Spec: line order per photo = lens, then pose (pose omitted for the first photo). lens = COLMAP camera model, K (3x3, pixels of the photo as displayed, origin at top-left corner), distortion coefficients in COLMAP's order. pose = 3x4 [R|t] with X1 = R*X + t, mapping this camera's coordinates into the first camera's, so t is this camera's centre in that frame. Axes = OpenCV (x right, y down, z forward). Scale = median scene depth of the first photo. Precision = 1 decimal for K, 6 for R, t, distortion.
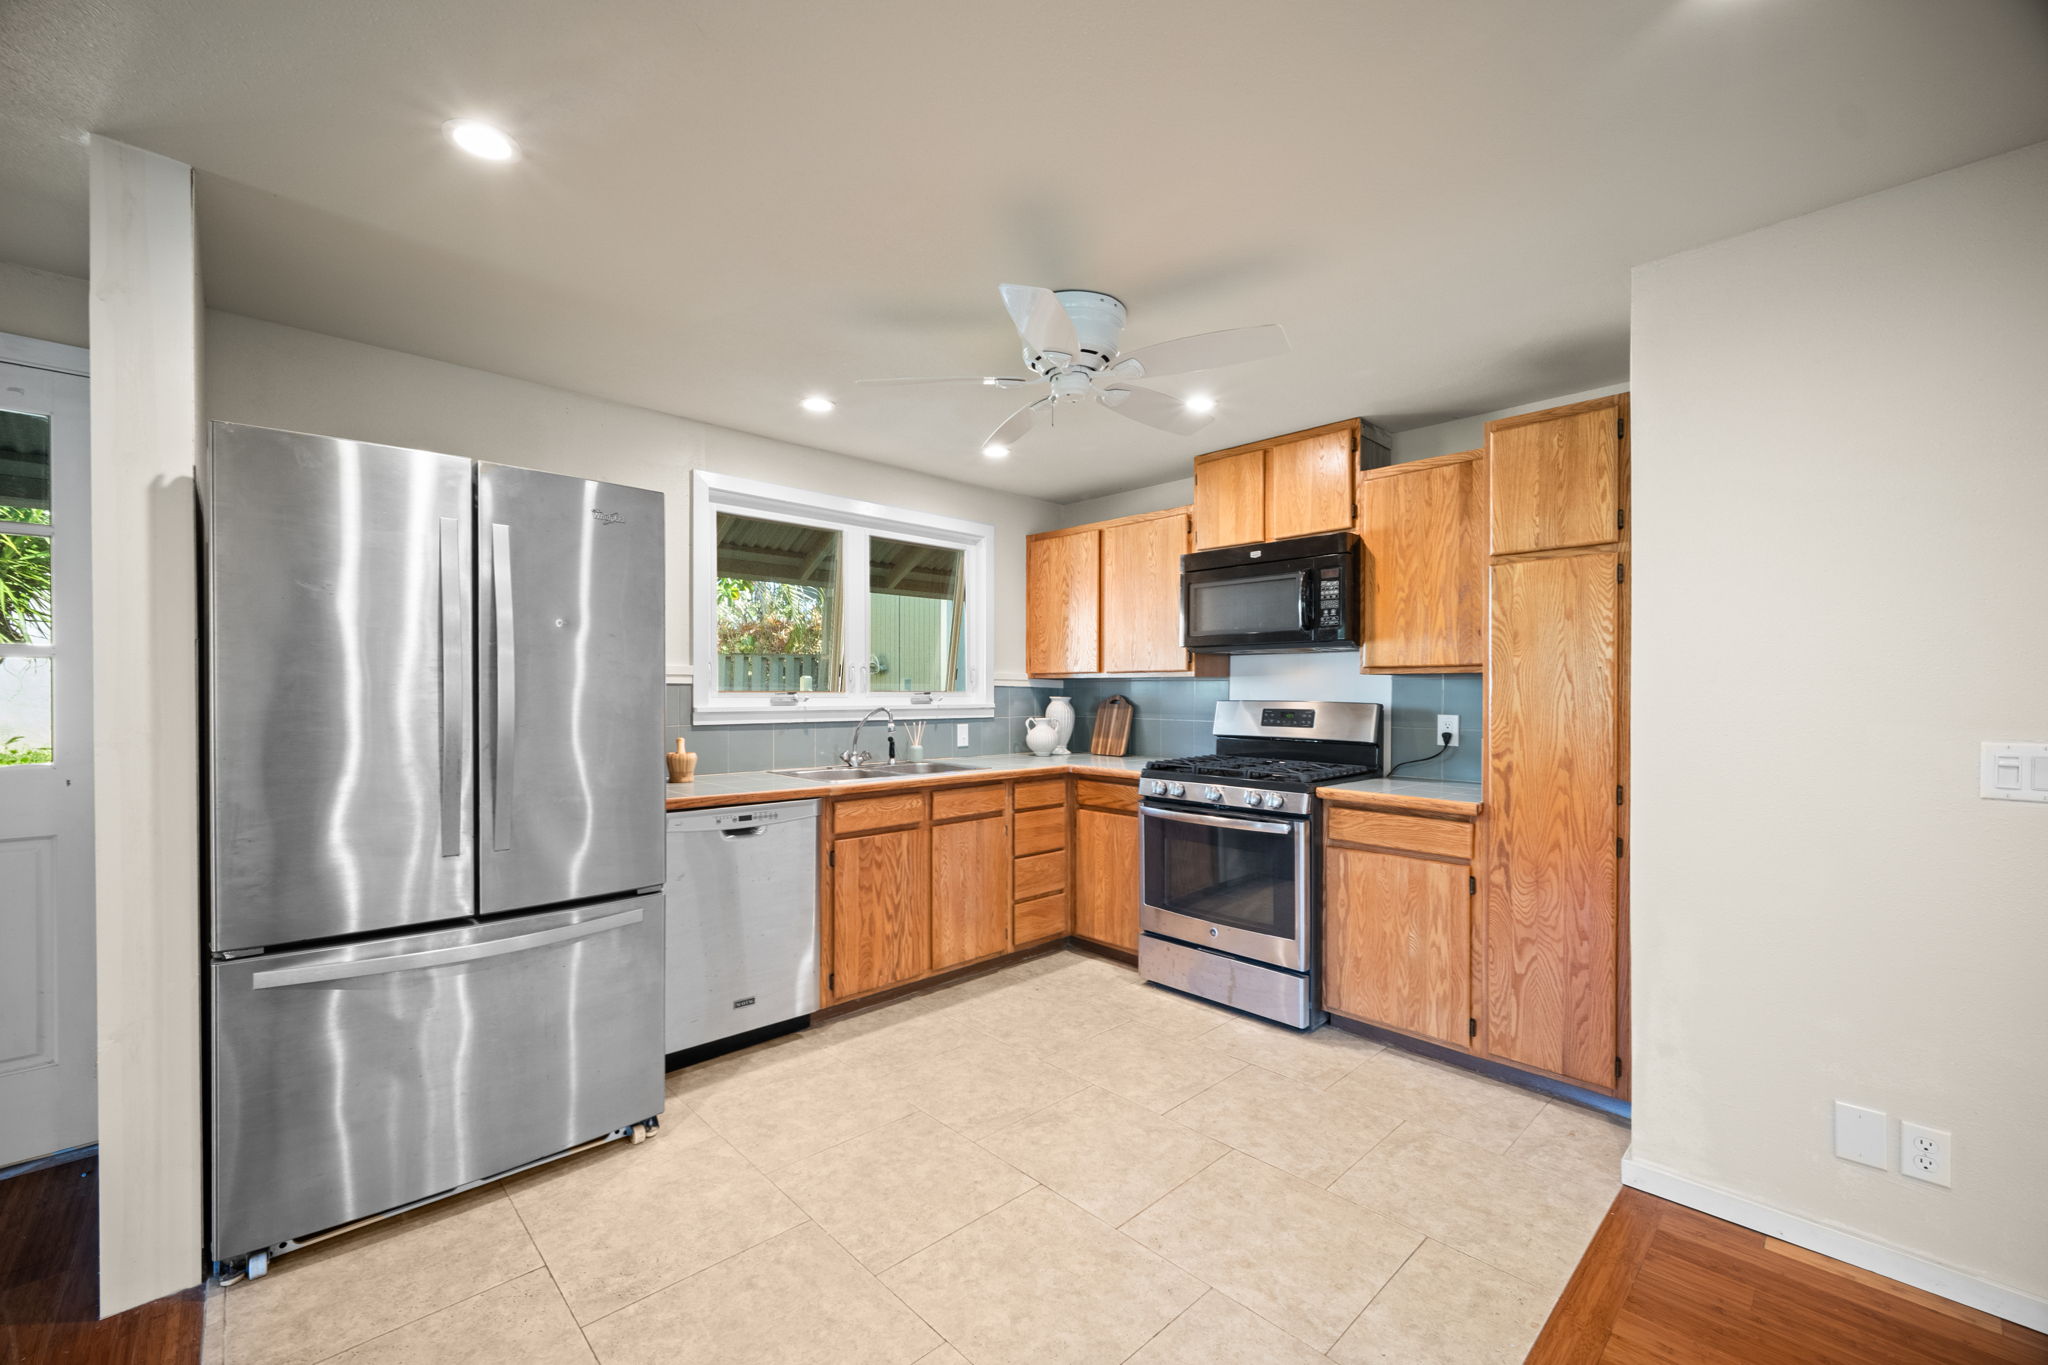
lens RADIAL K [[819.6, 0, 1008.2], [0, 819.6, 693.7], [0, 0, 1]] dist [-0.002271, 0.000263]
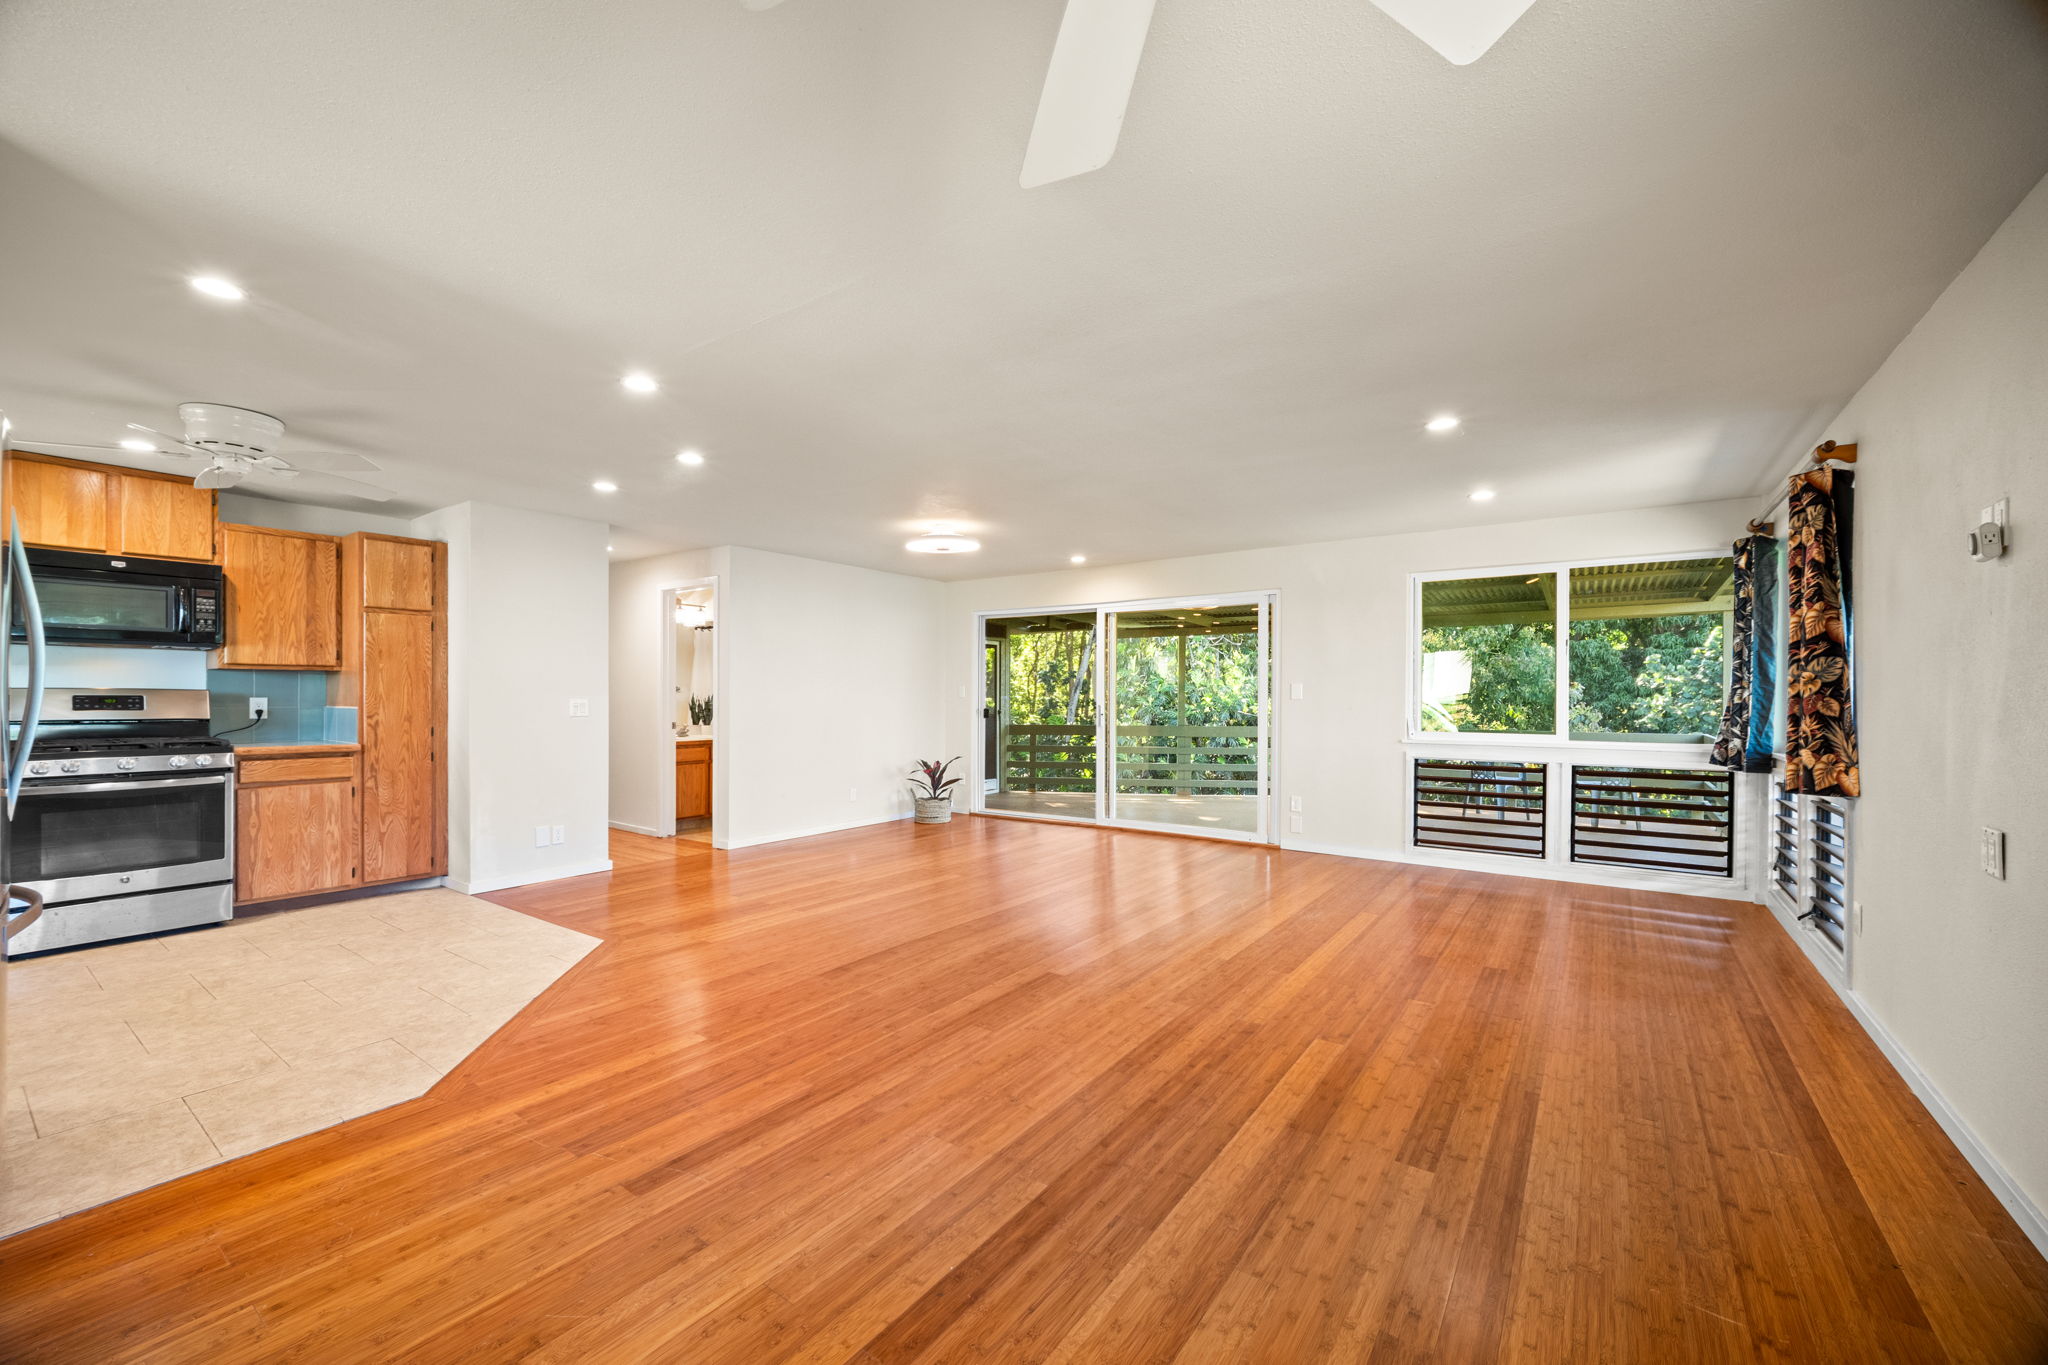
lens RADIAL K [[819.6, 0, 1024.6], [0, 819.6, 686.8], [0, 0, 1]] dist [-0.002271, 0.000263]
pose [[-0.201216, 0.006560, 0.979525, -1.343689], [-0.000002, 0.999978, -0.006697, 0.018741], [-0.979547, -0.001350, -0.201211, -0.055534]]
